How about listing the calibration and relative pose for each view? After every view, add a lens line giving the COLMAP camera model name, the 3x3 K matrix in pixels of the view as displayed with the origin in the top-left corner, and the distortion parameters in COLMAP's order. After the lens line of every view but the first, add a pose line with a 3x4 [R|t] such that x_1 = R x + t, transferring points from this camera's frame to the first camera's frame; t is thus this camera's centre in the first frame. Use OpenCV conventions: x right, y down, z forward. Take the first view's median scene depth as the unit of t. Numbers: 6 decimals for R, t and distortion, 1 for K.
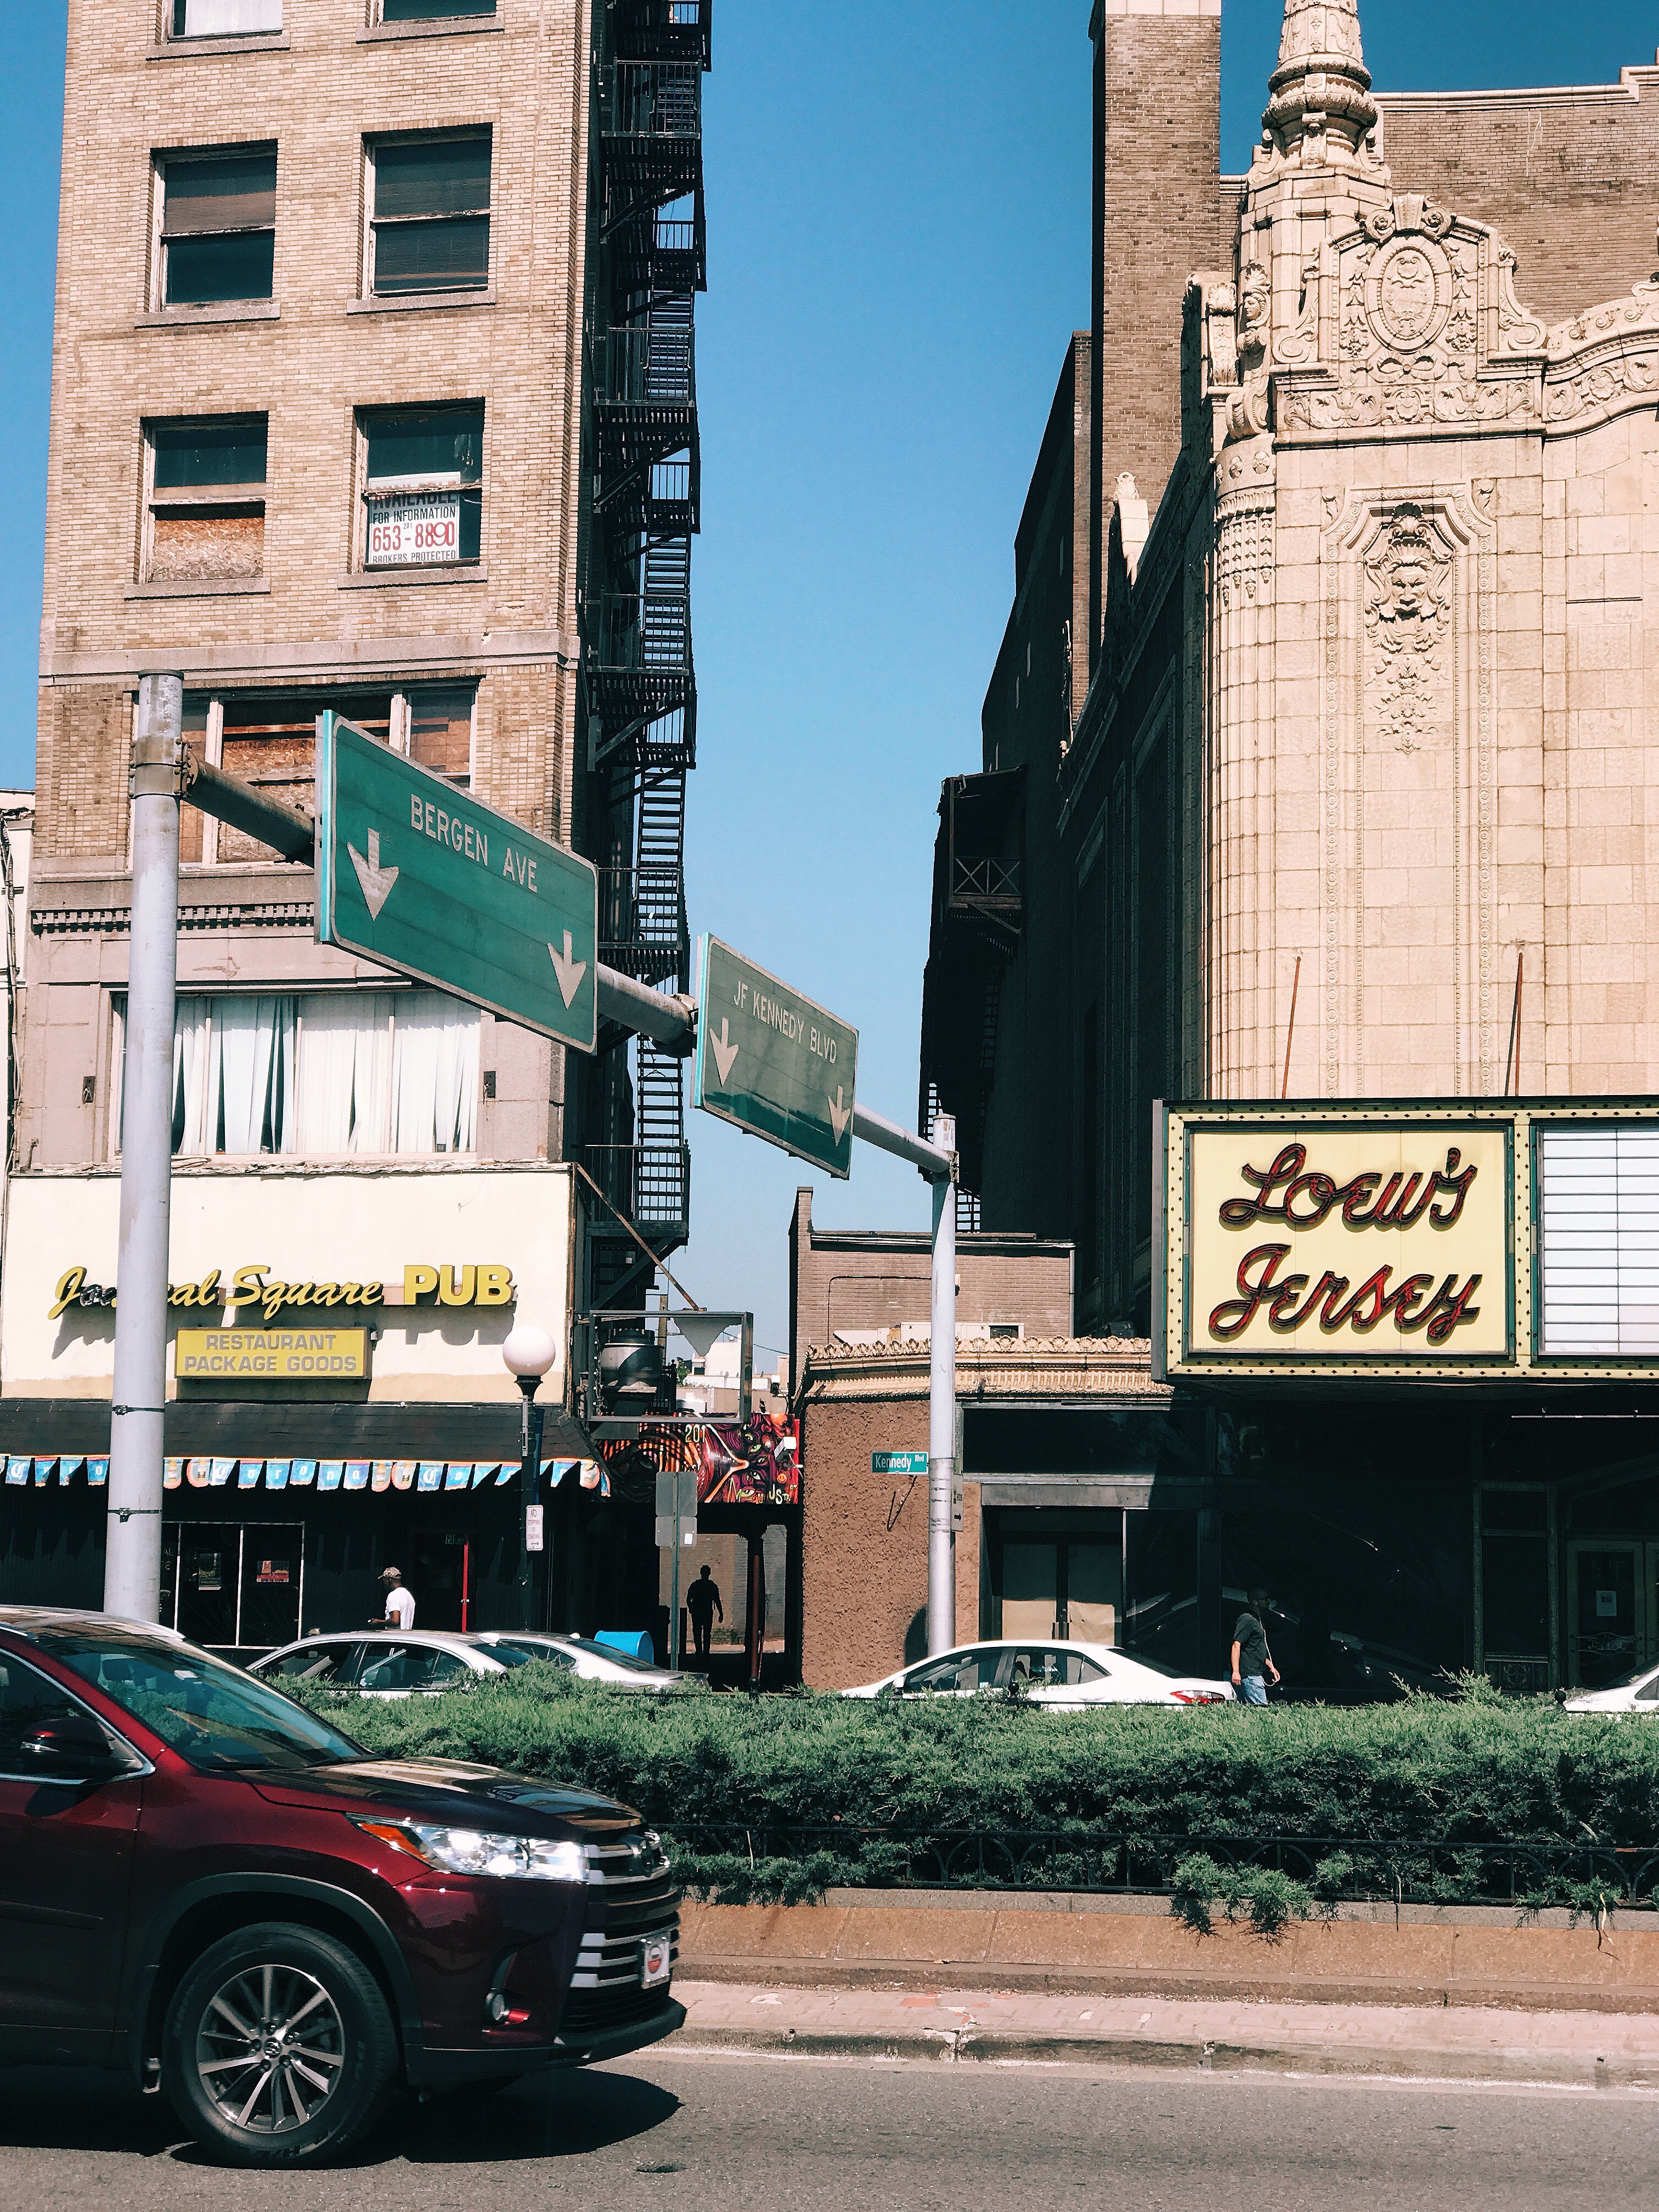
lens RADIAL K [[3543.2, 0, 829.3], [0, 3543.2, 1090.1], [0, 0, 1]] dist [0.046964, 0.173218]
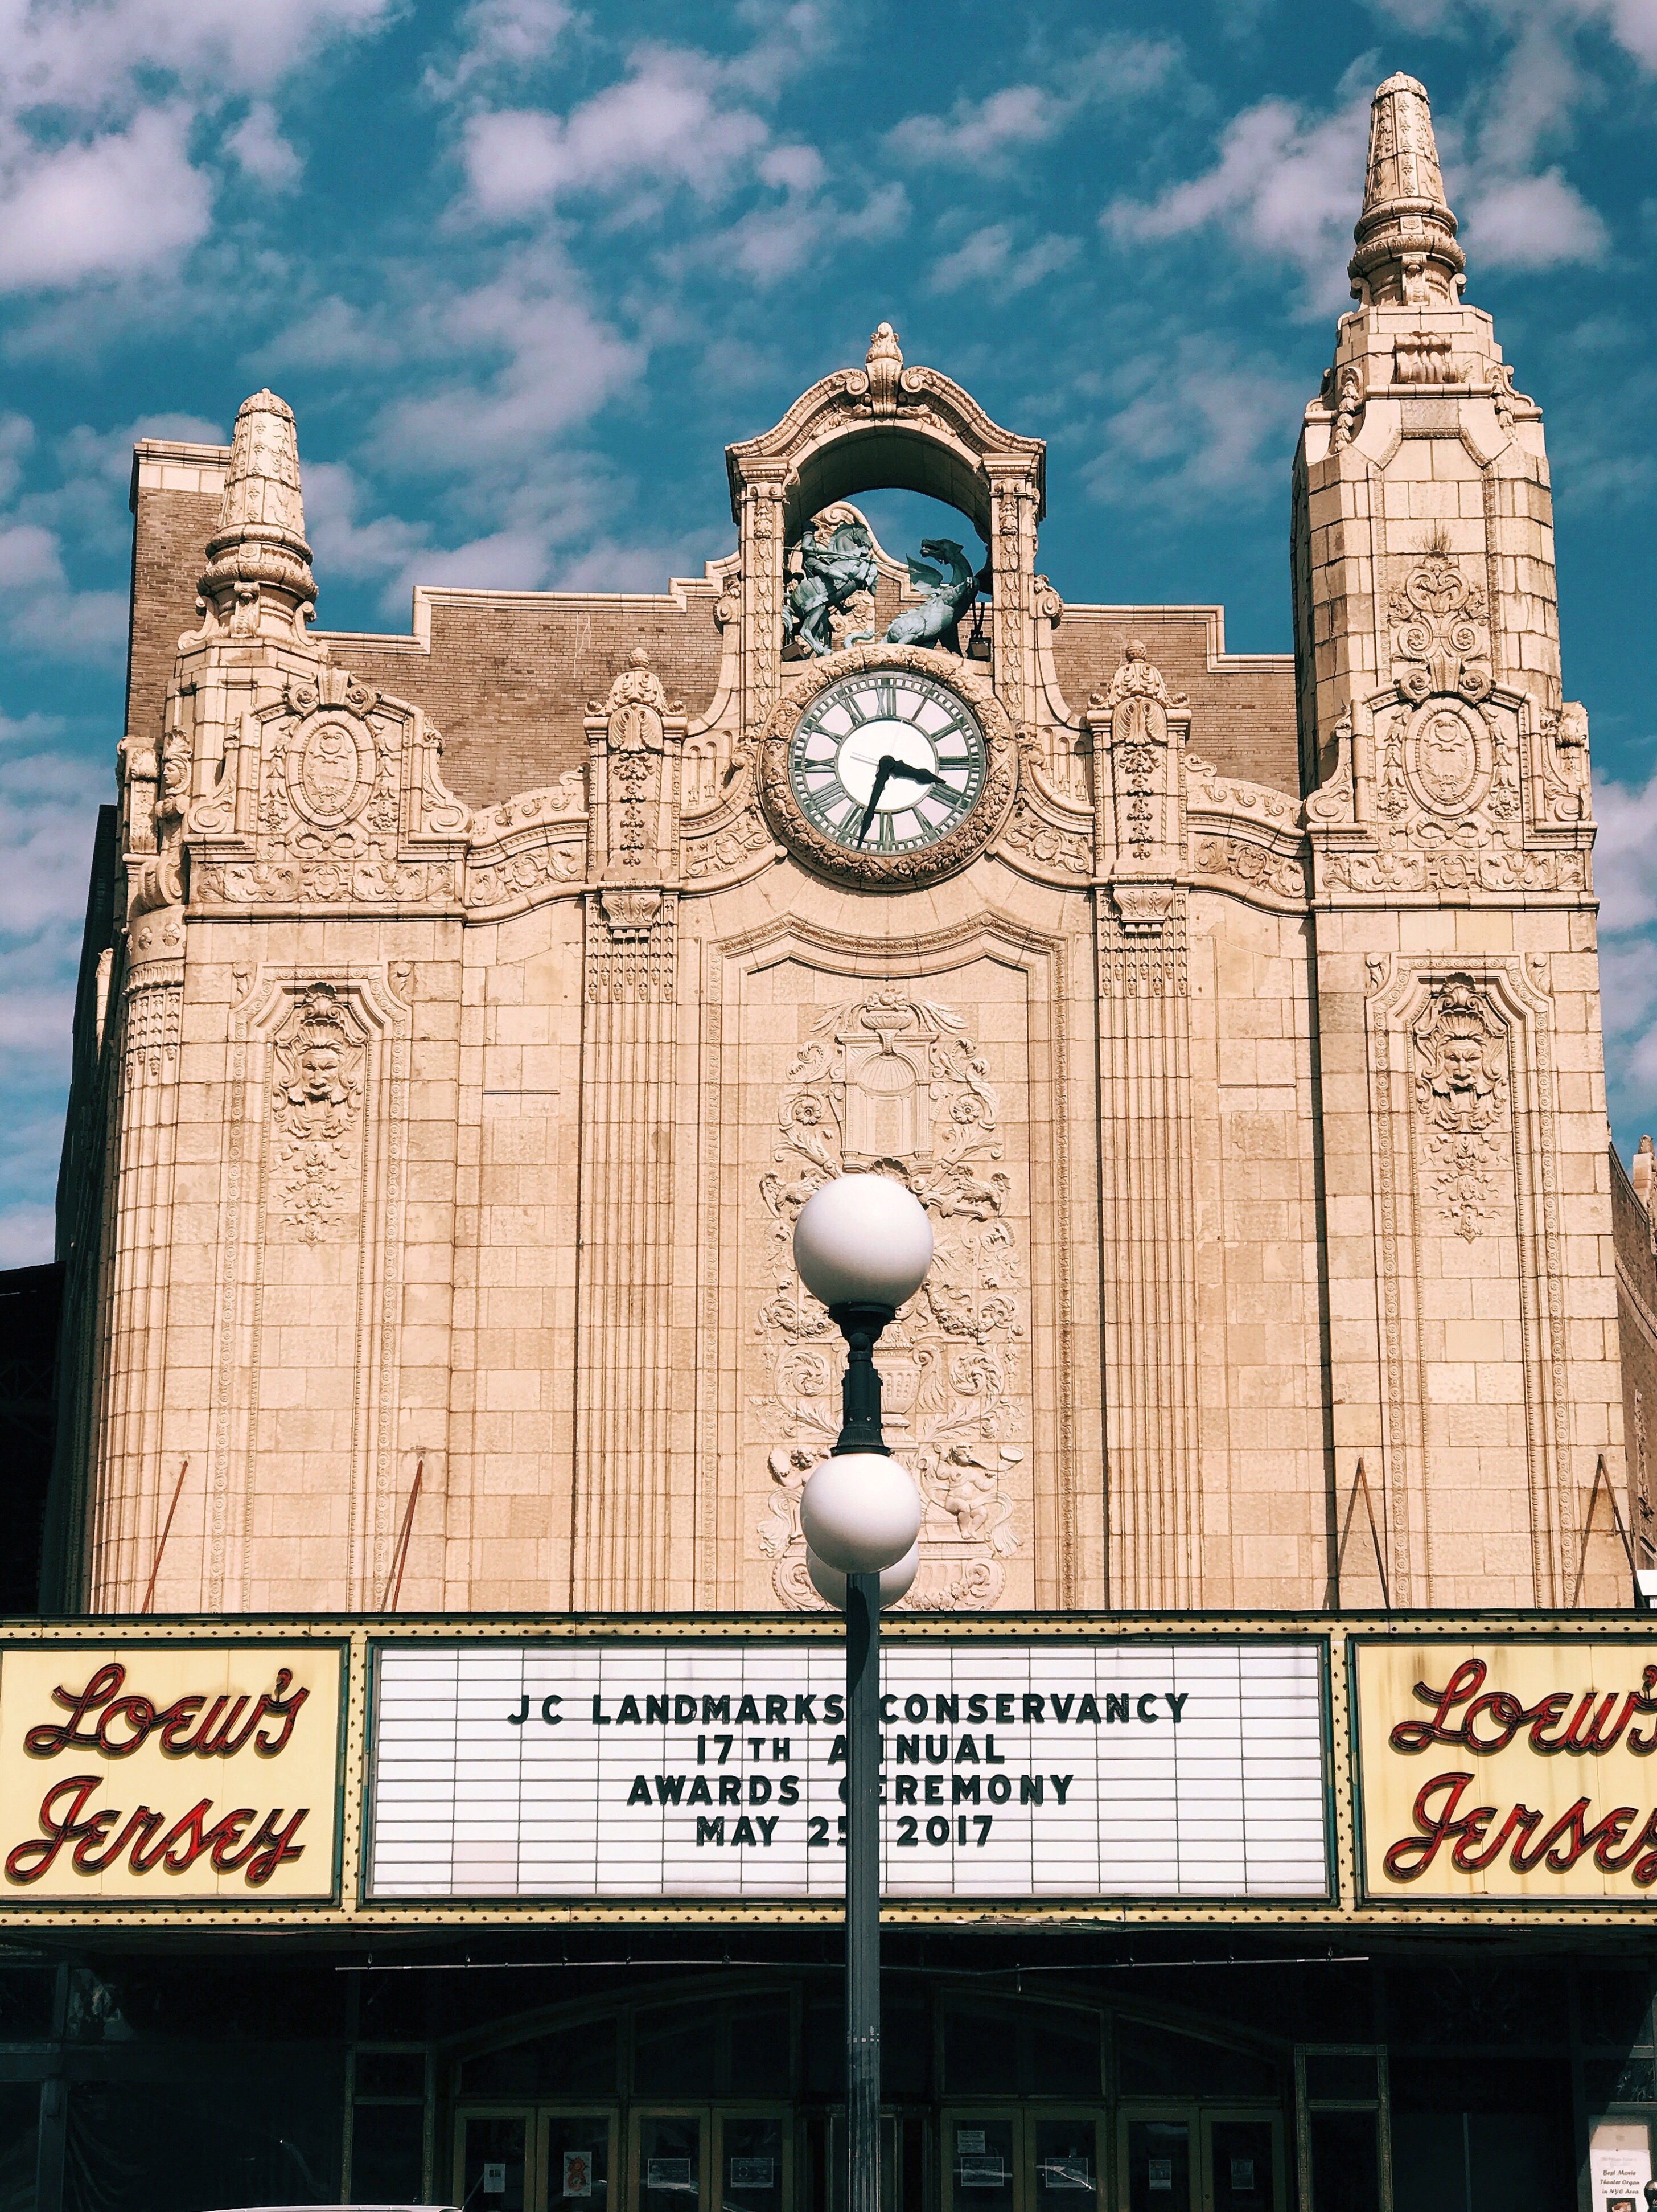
lens RADIAL K [[3707.5, 0, 828.5], [0, 3707.5, 1106.0], [0, 0, 1]] dist [-0.001152, 0.343854]
pose [[0.980243, 0.036614, 0.194377, 0.104700], [-0.008928, 0.989907, -0.141436, 0.005867], [-0.197593, 0.136906, 0.970677, 0.018238]]
